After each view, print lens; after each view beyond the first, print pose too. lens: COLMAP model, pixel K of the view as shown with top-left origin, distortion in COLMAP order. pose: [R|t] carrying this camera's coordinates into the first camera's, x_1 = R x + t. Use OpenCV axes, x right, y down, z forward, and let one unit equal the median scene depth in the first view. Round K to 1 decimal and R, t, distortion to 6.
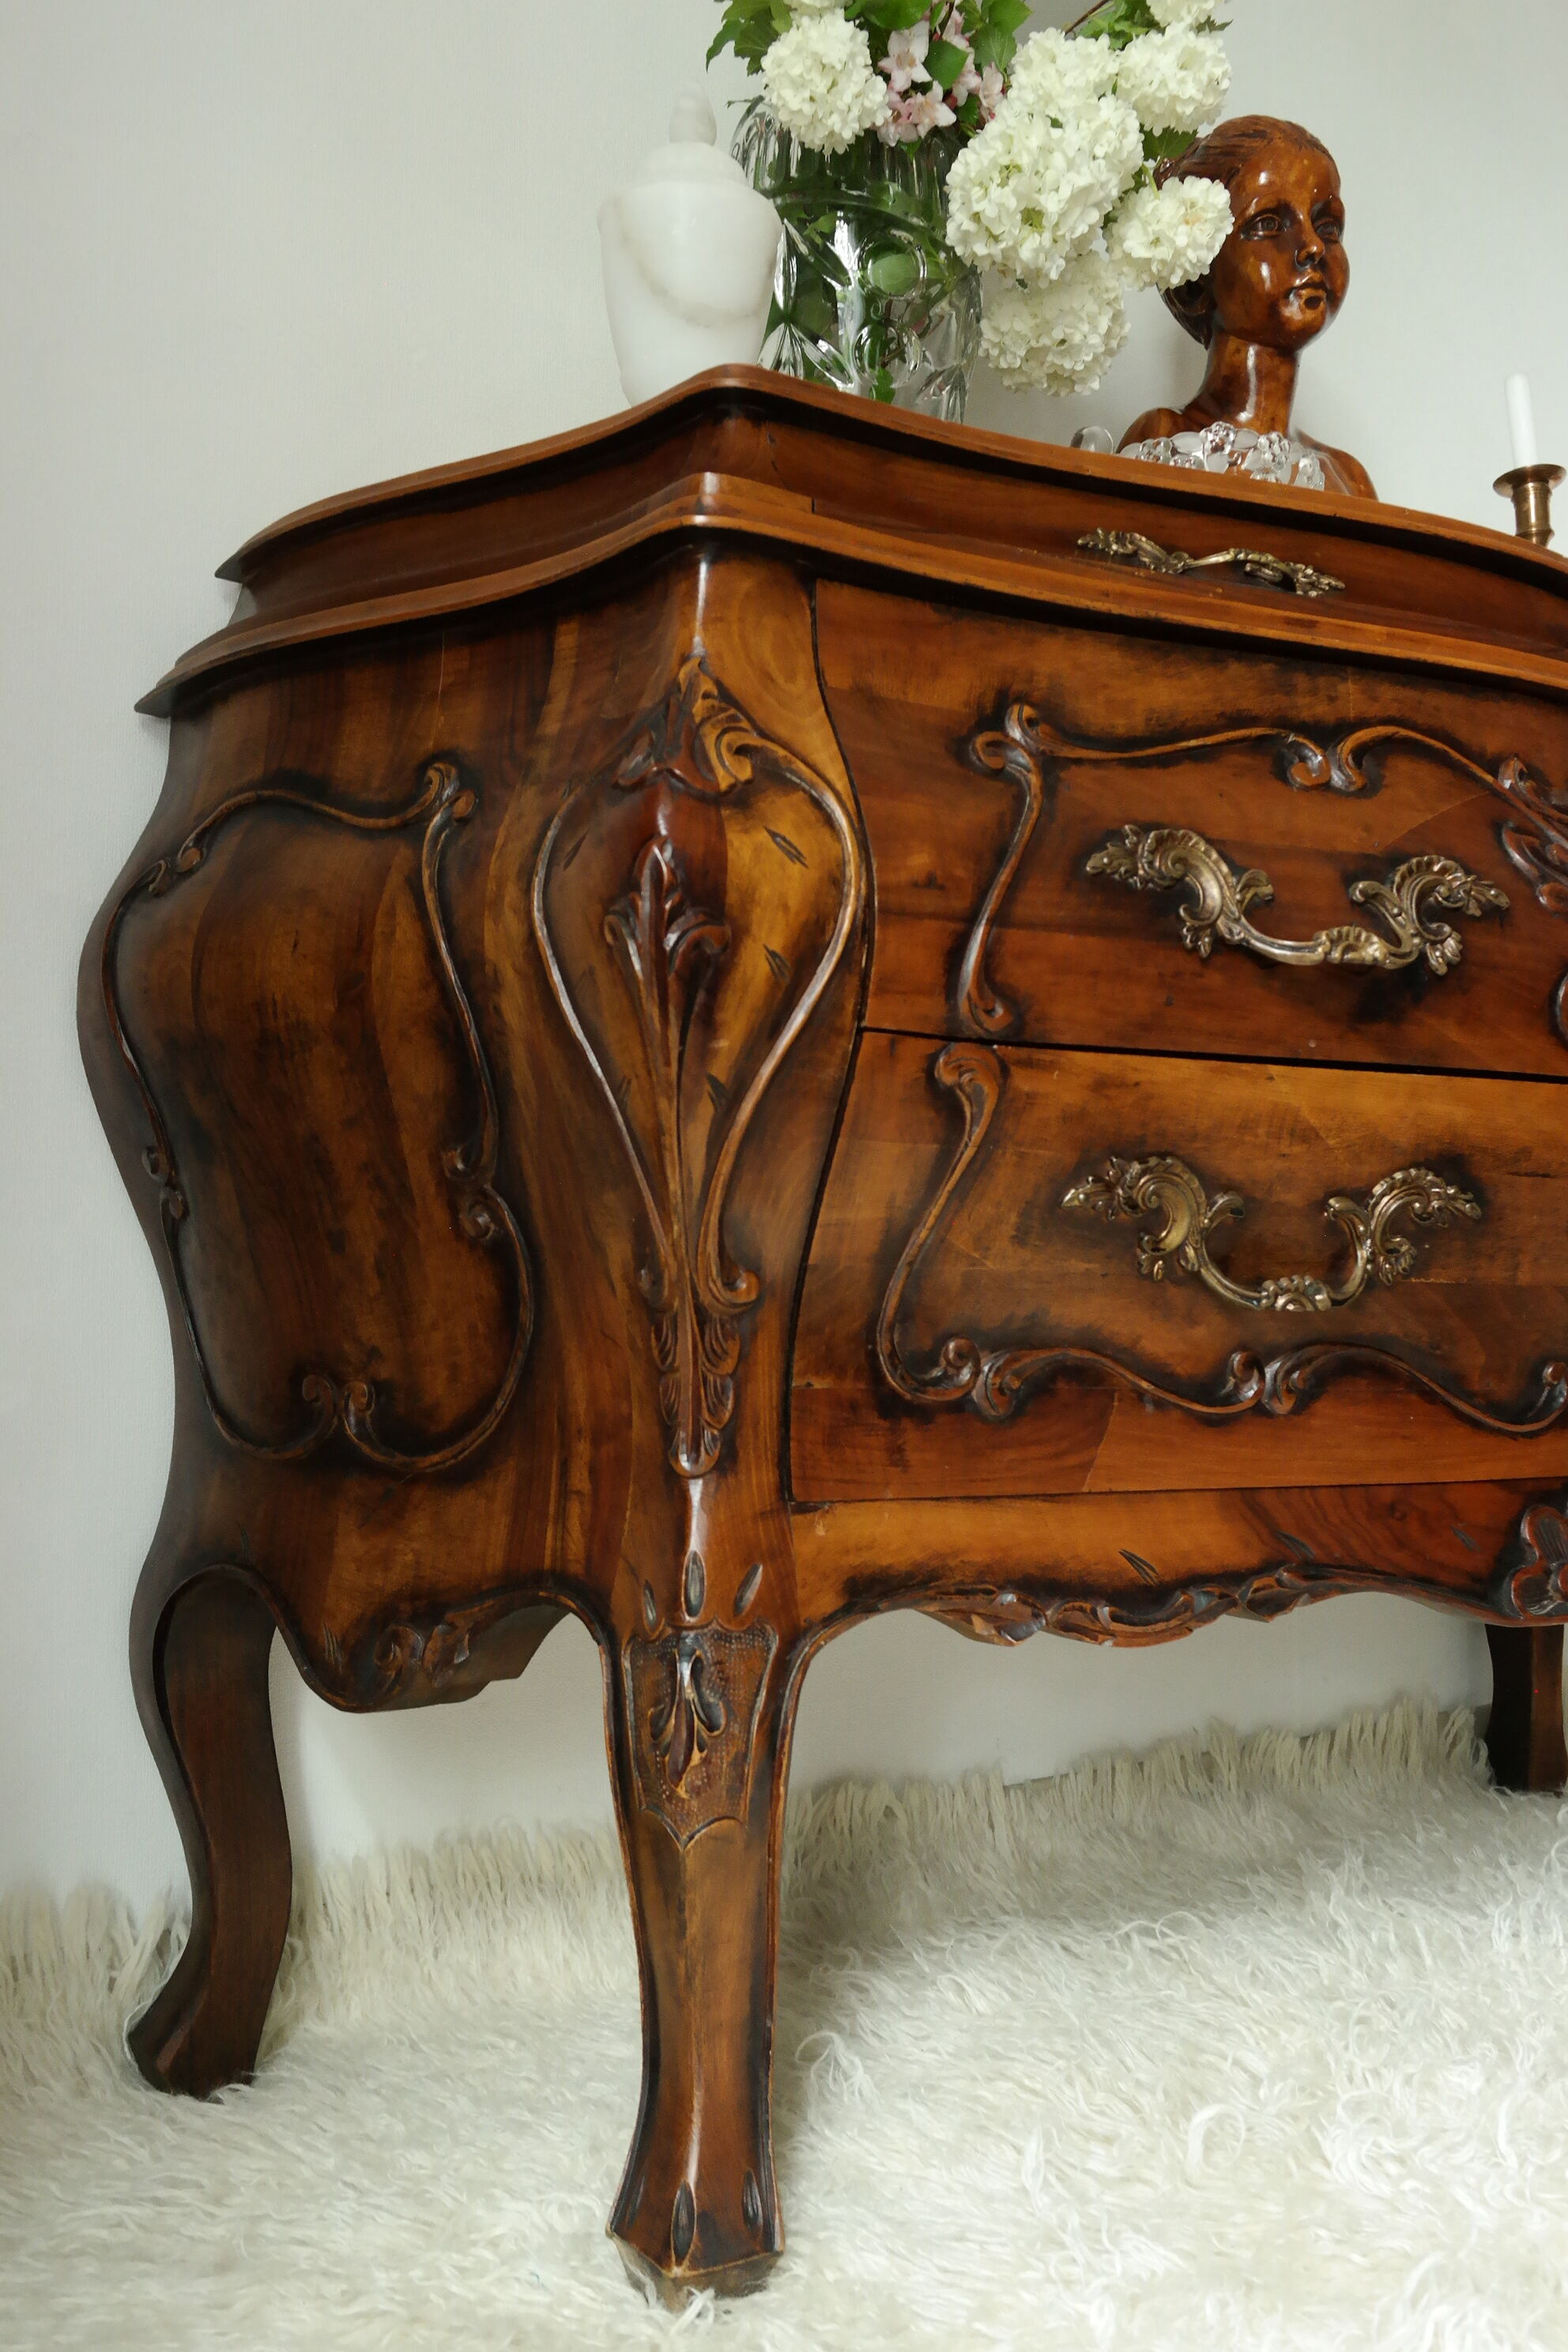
lens RADIAL K [[1995.0, 0, 784.0], [0, 1995.0, 1176.0], [0, 0, 1]] dist [-0.006202, -0.002157]
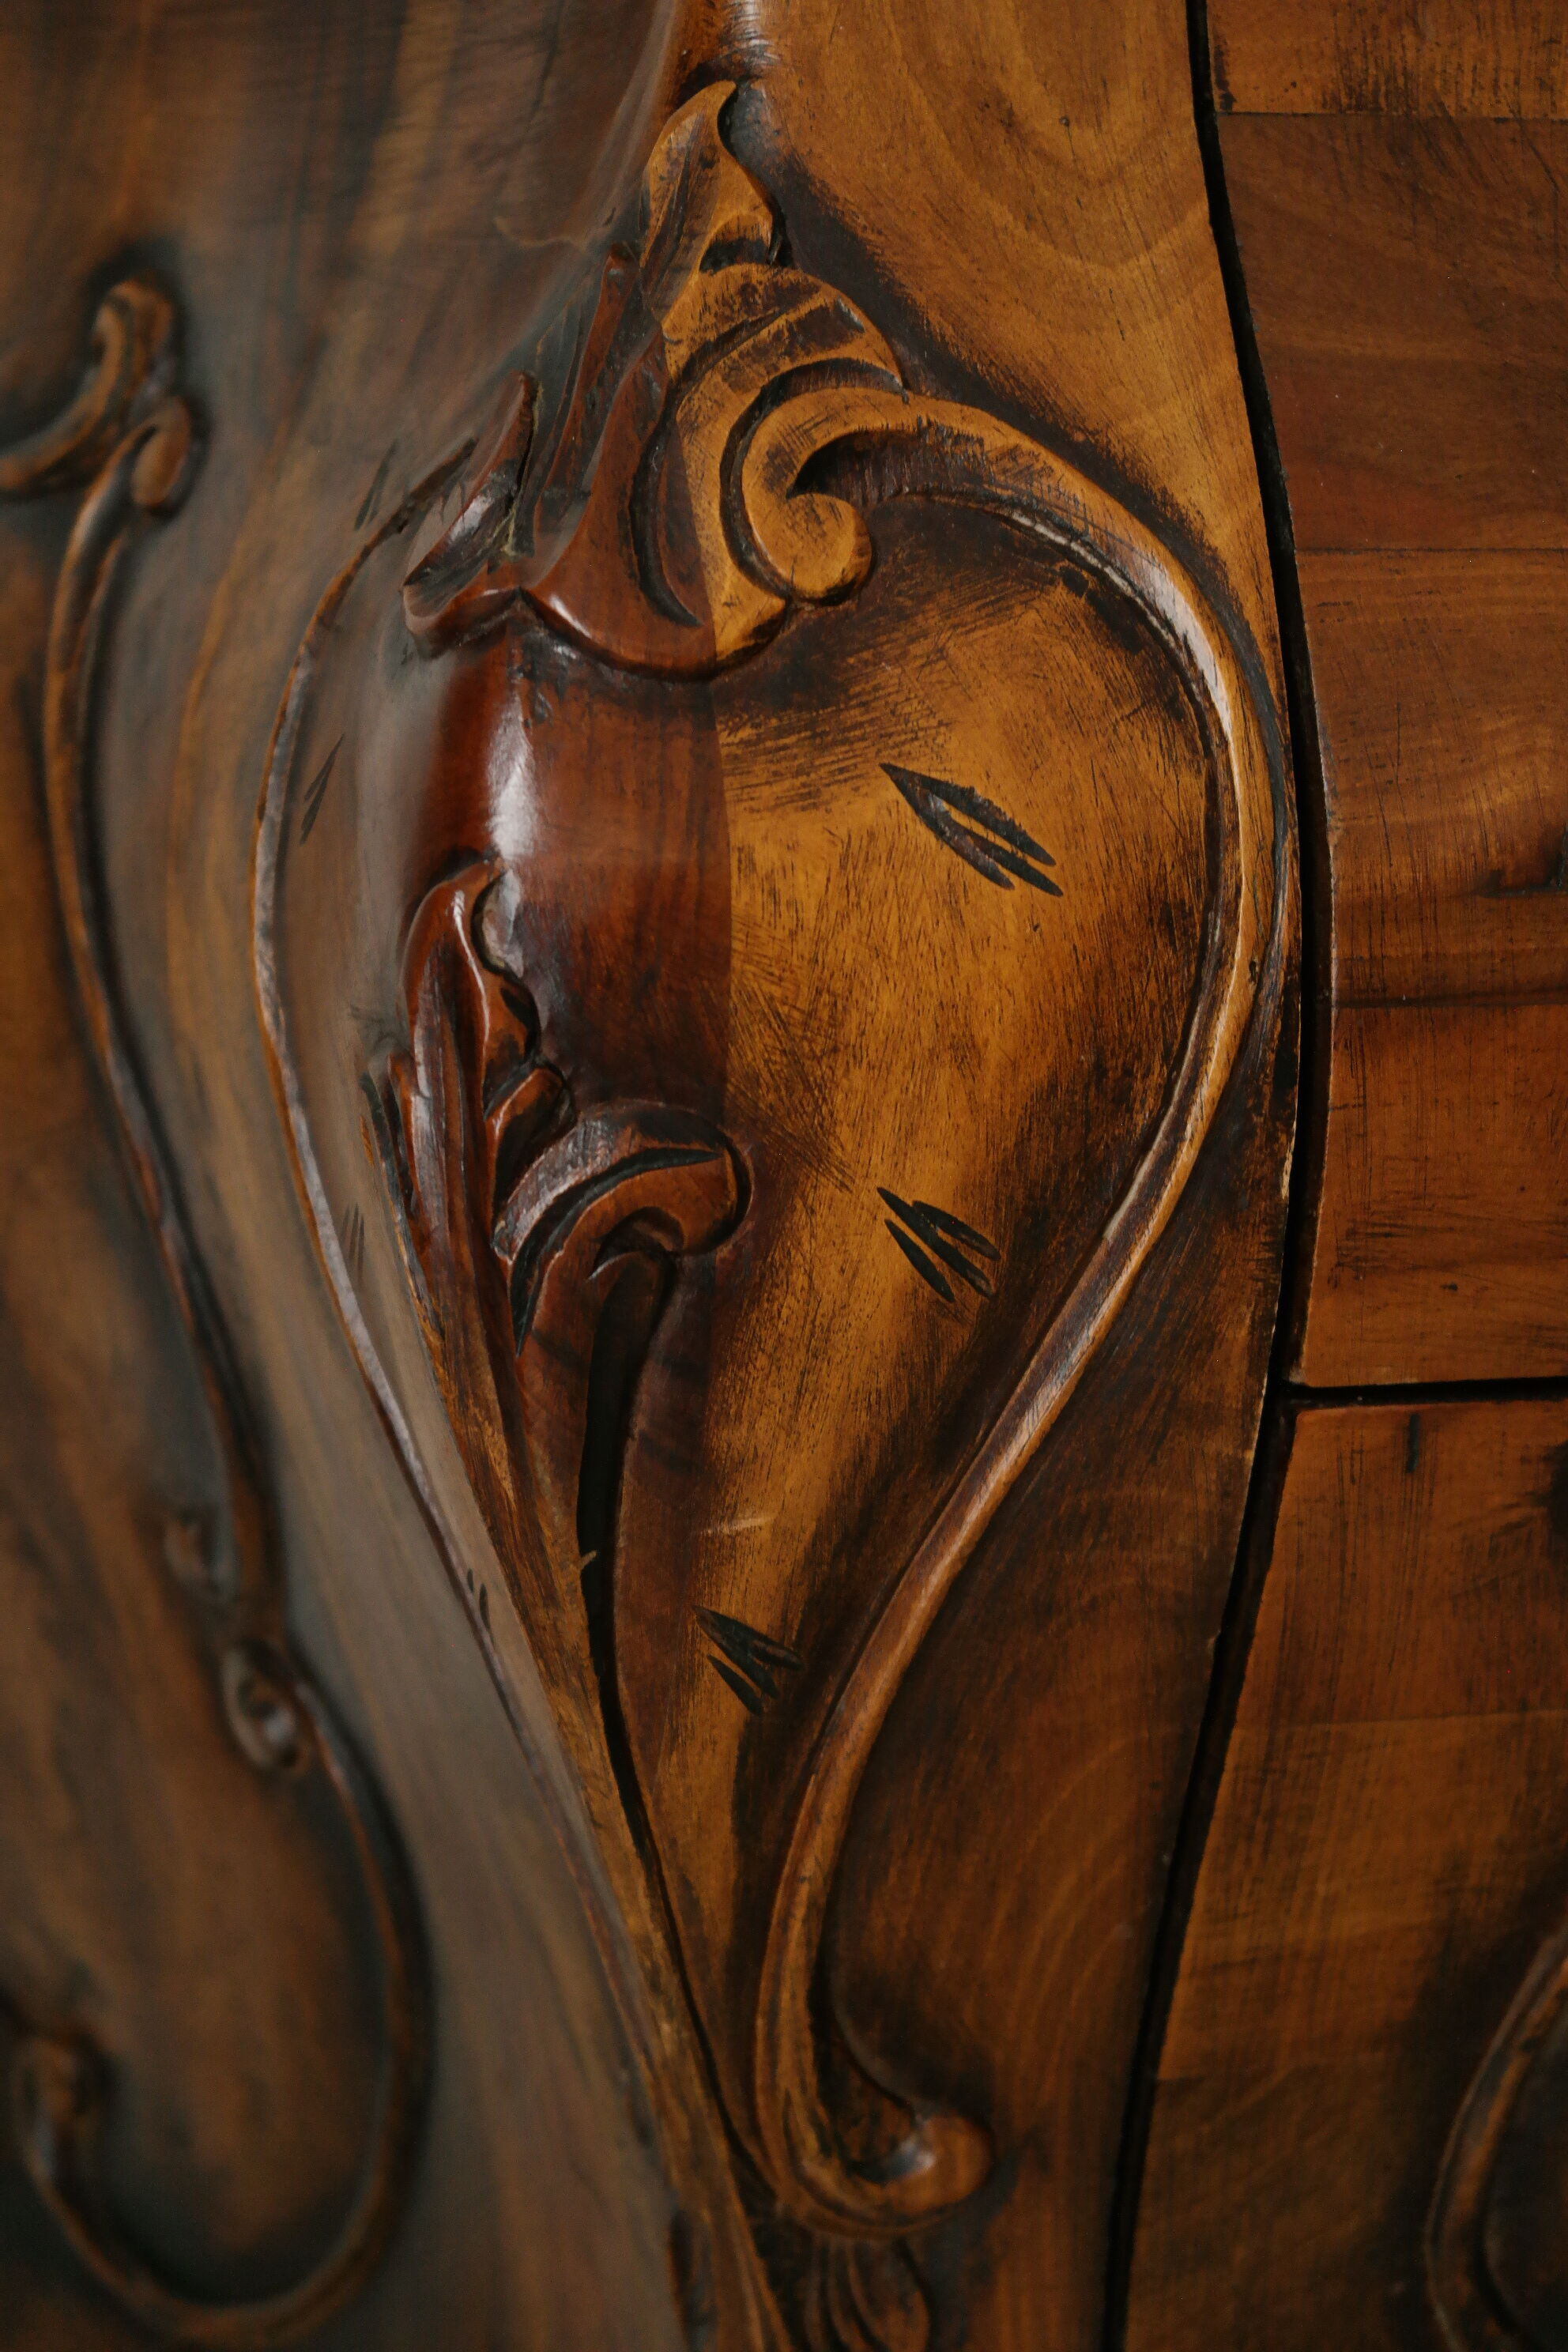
lens RADIAL K [[4531.3, 0, 784.0], [0, 4531.3, 1176.0], [0, 0, 1]] dist [0.036147, 0.135707]
pose [[0.958282, 0.036251, -0.283518, 0.148182], [0.021224, 0.980162, 0.197060, -0.227161], [0.285037, -0.194856, 0.938502, 0.355752]]
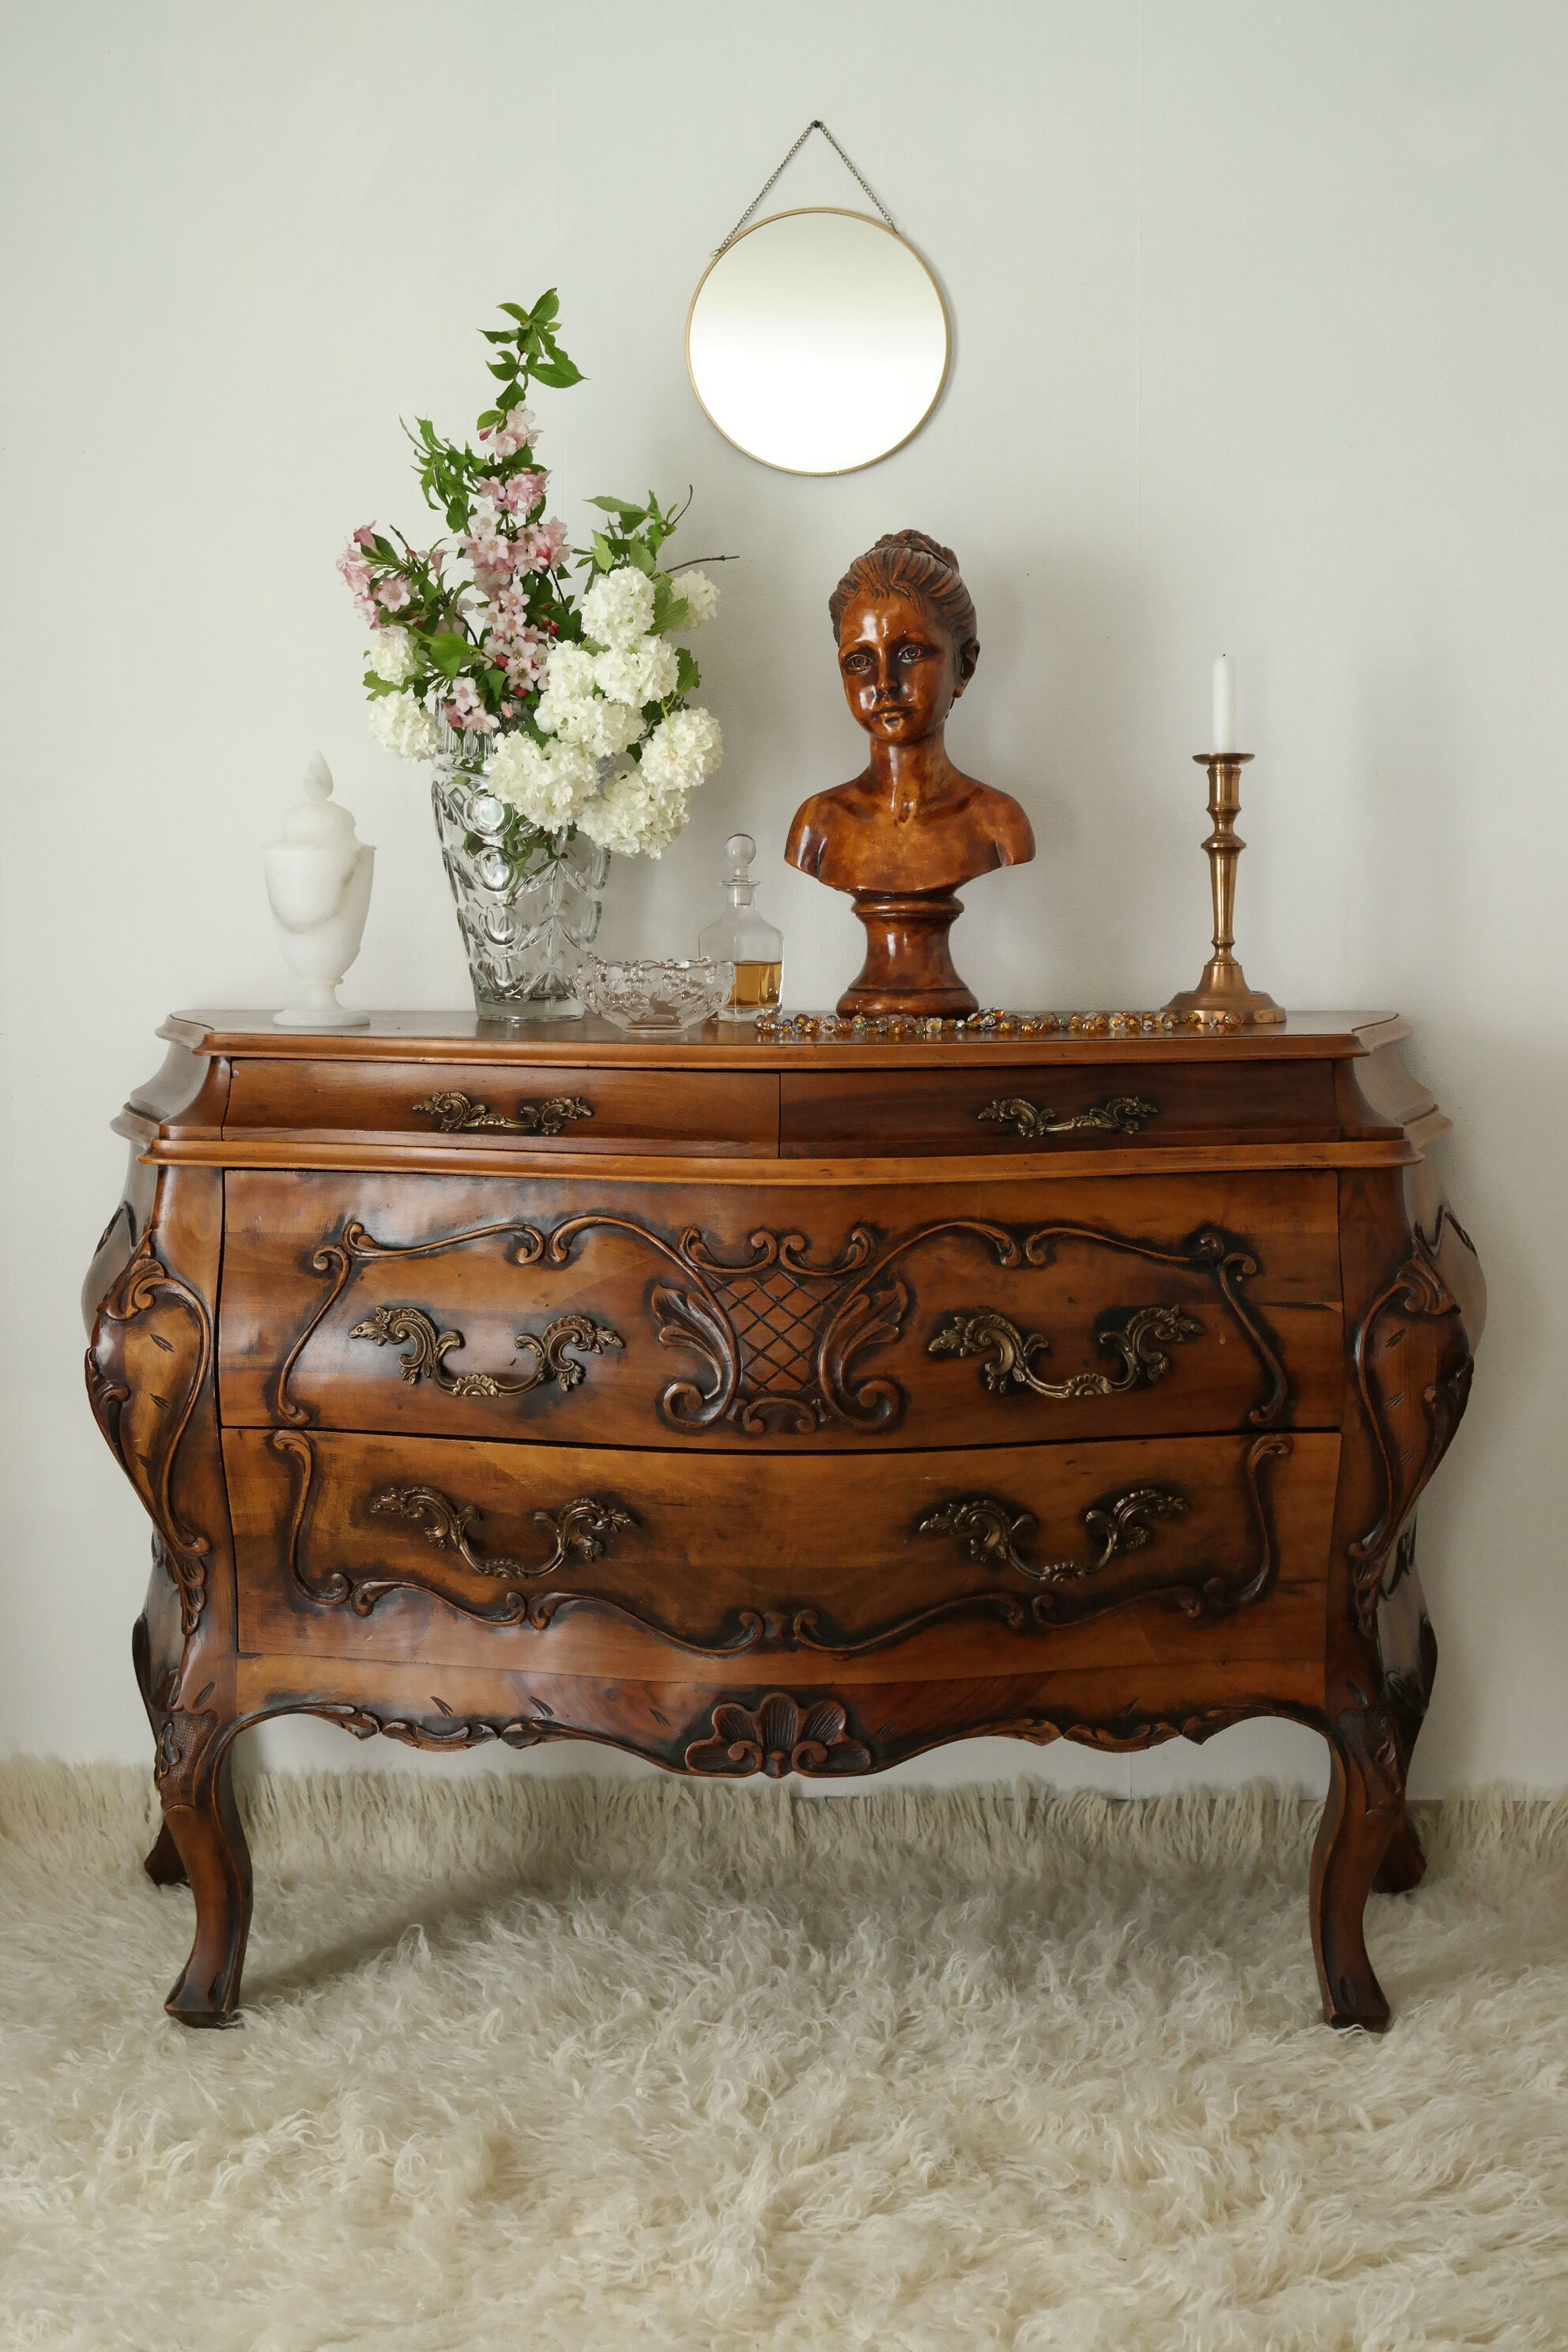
lens RADIAL K [[2786.0, 0, 772.7], [0, 2786.0, 1139.3], [0, 0, 1]] dist [-0.029890, 0.018279]
pose [[0.813202, 0.045107, -0.580231, 1.947154], [0.047059, 0.988631, 0.142810, -0.681533], [0.580076, -0.143438, 0.801834, -0.778341]]
